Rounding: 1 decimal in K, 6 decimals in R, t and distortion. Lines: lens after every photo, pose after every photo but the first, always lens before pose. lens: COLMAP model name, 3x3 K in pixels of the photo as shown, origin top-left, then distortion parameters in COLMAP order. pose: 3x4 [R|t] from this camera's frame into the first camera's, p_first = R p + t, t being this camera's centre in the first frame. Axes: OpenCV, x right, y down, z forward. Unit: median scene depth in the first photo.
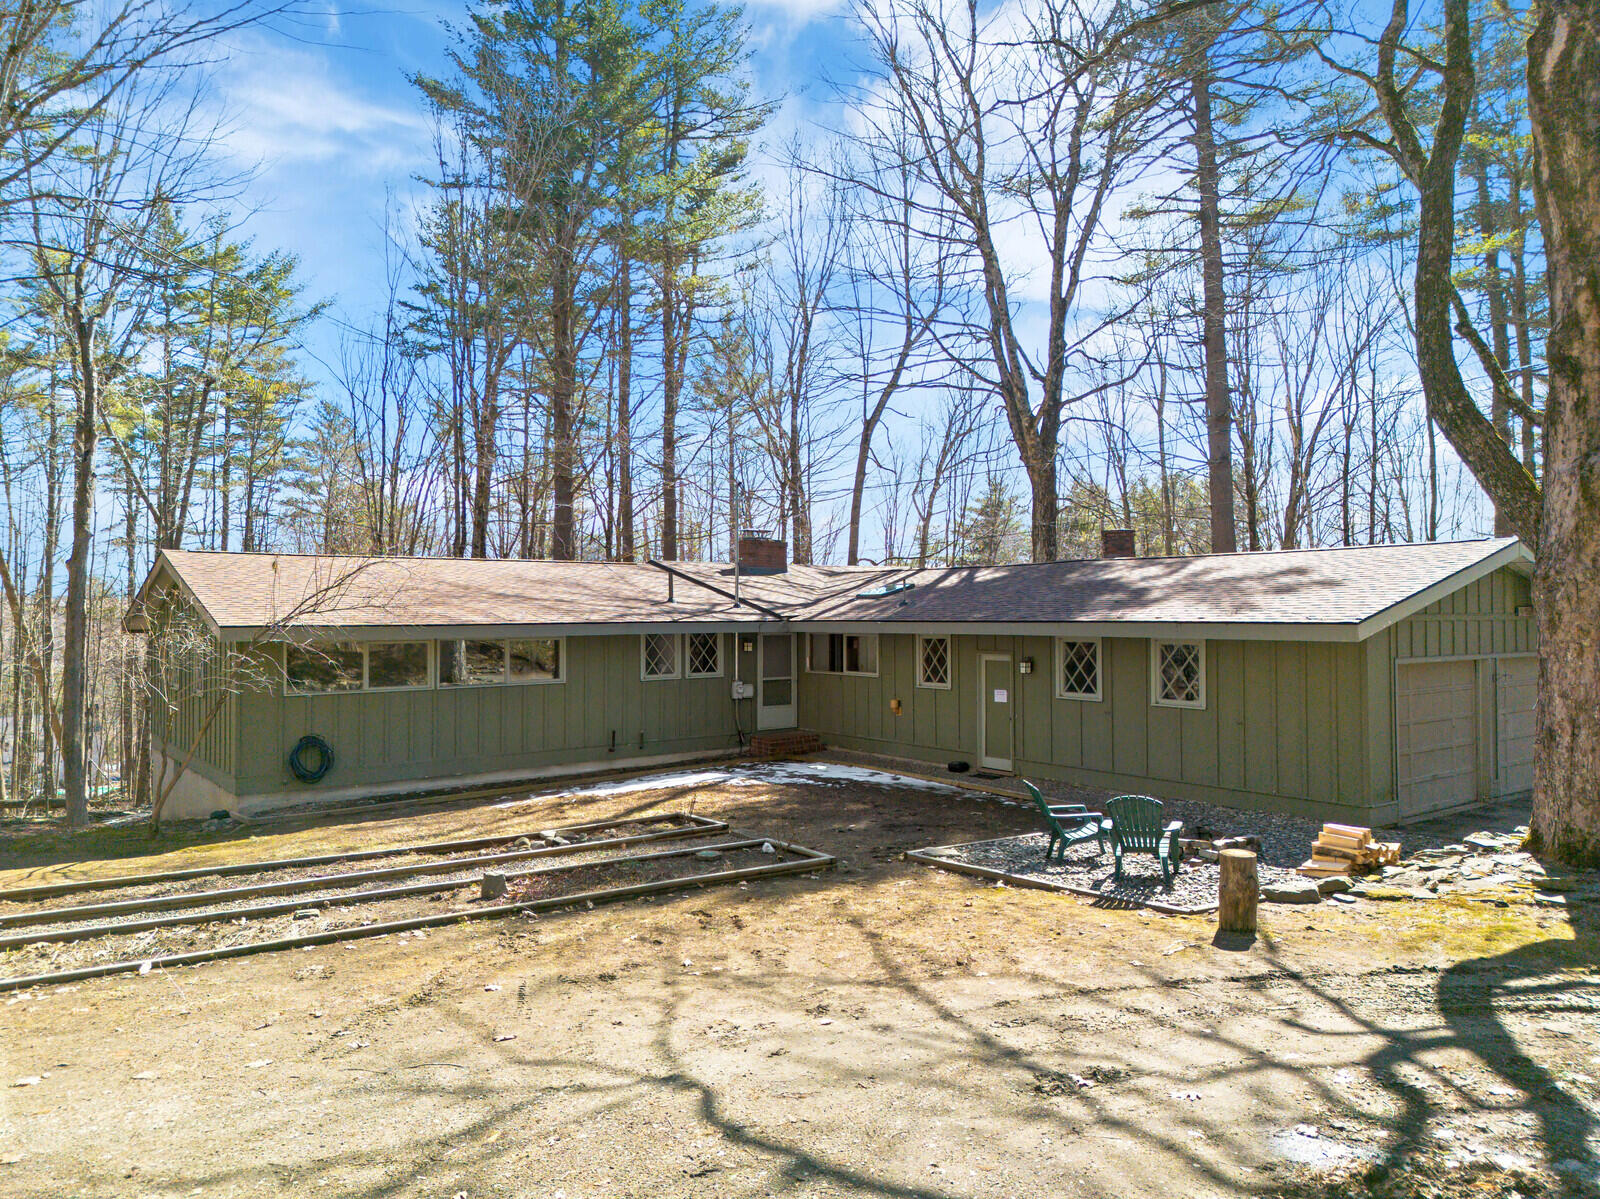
lens RADIAL K [[1114.9, 0, 819.2], [0, 1114.9, 634.1], [0, 0, 1]] dist [0.136949, -0.179925]
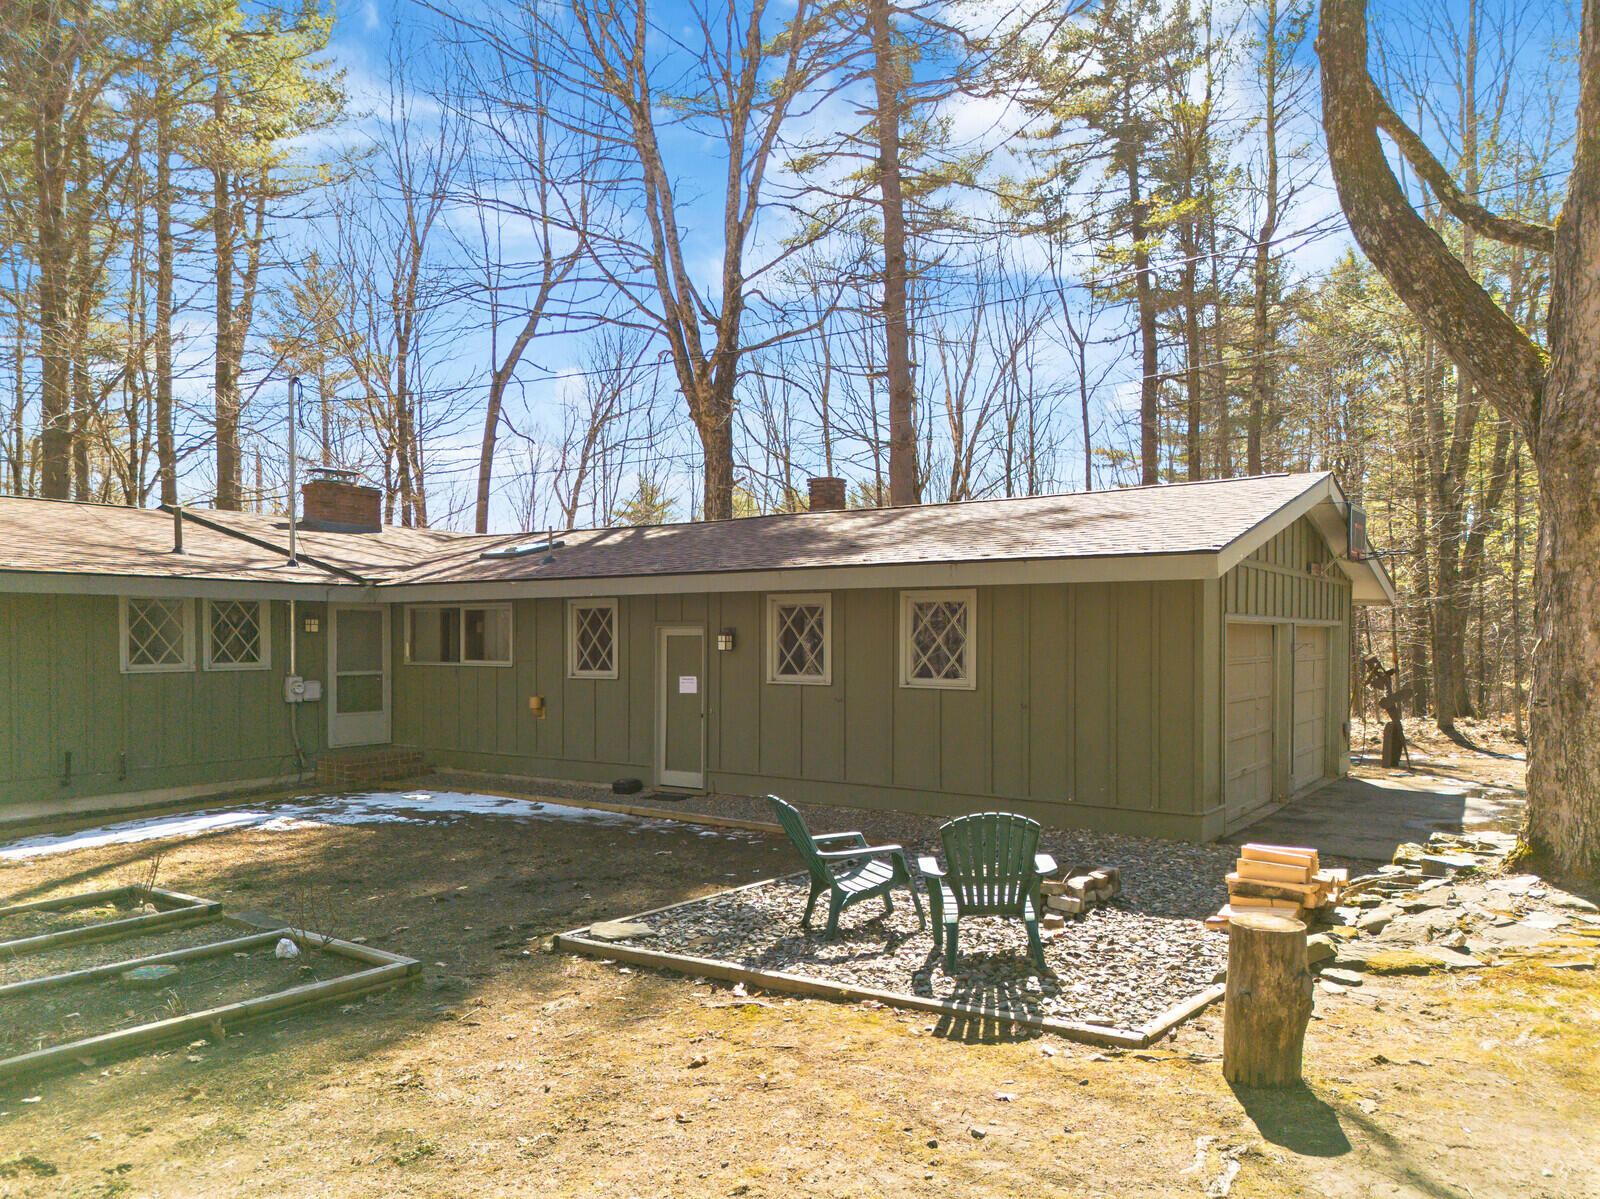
lens RADIAL K [[1114.9, 0, 819.2], [0, 1114.9, 634.1], [0, 0, 1]] dist [0.136949, -0.179925]
pose [[0.949962, 0.004958, 0.312325, 0.015632], [0.001981, 0.999758, -0.021896, 0.035700], [-0.312358, 0.021419, 0.949723, 0.265586]]
